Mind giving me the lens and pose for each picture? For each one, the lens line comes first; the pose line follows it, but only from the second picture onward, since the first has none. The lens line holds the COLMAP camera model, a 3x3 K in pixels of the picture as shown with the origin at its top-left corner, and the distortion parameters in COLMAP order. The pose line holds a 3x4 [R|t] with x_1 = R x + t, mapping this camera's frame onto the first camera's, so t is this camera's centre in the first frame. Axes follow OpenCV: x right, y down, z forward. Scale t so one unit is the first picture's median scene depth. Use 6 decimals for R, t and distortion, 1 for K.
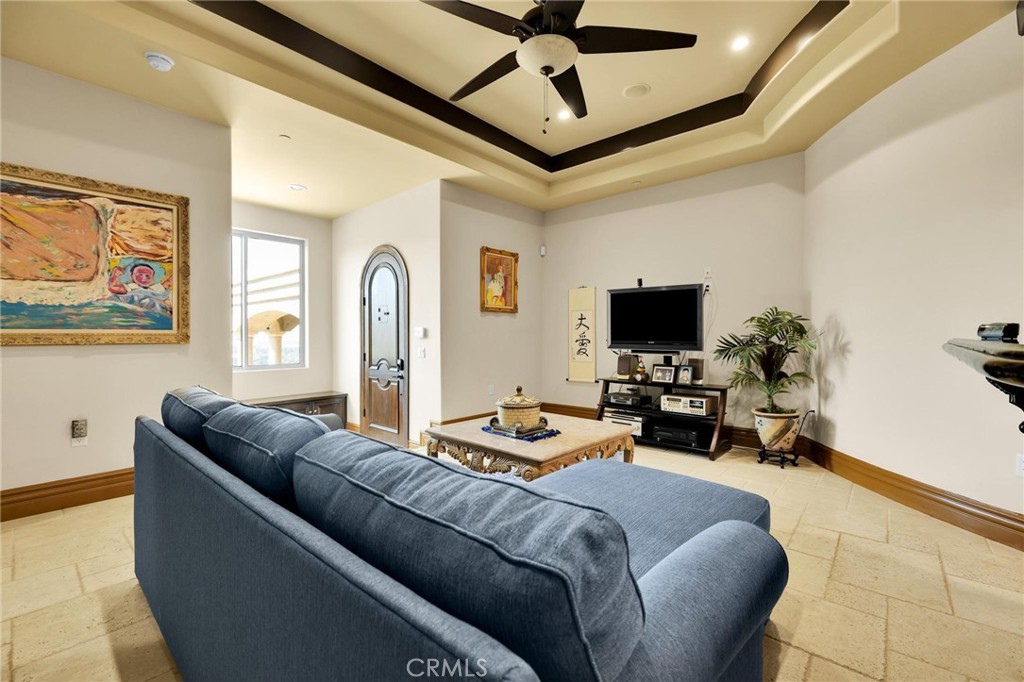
lens RADIAL K [[435.3, 0, 519.3], [0, 435.3, 337.0], [0, 0, 1]] dist [0.001456, 0.000077]
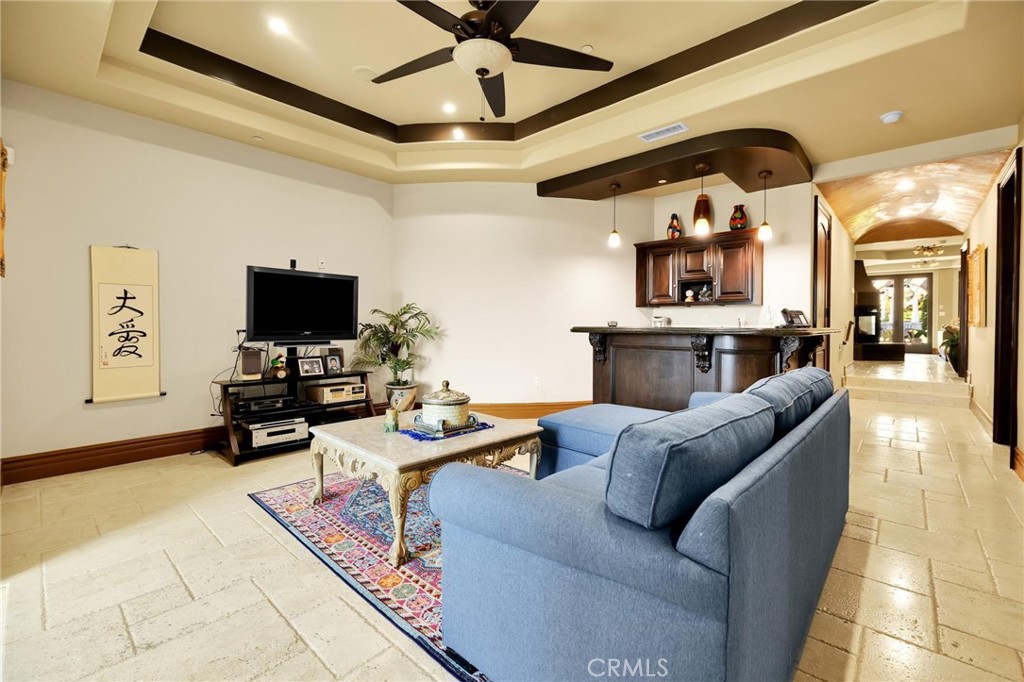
lens RADIAL K [[435.3, 0, 519.3], [0, 435.3, 333.7], [0, 0, 1]] dist [0.001456, 0.000077]
pose [[0.015194, -0.019847, 0.999688, -0.589826], [0.002144, 0.999801, 0.019817, -0.002425], [-0.999882, 0.001842, 0.015234, 0.538088]]
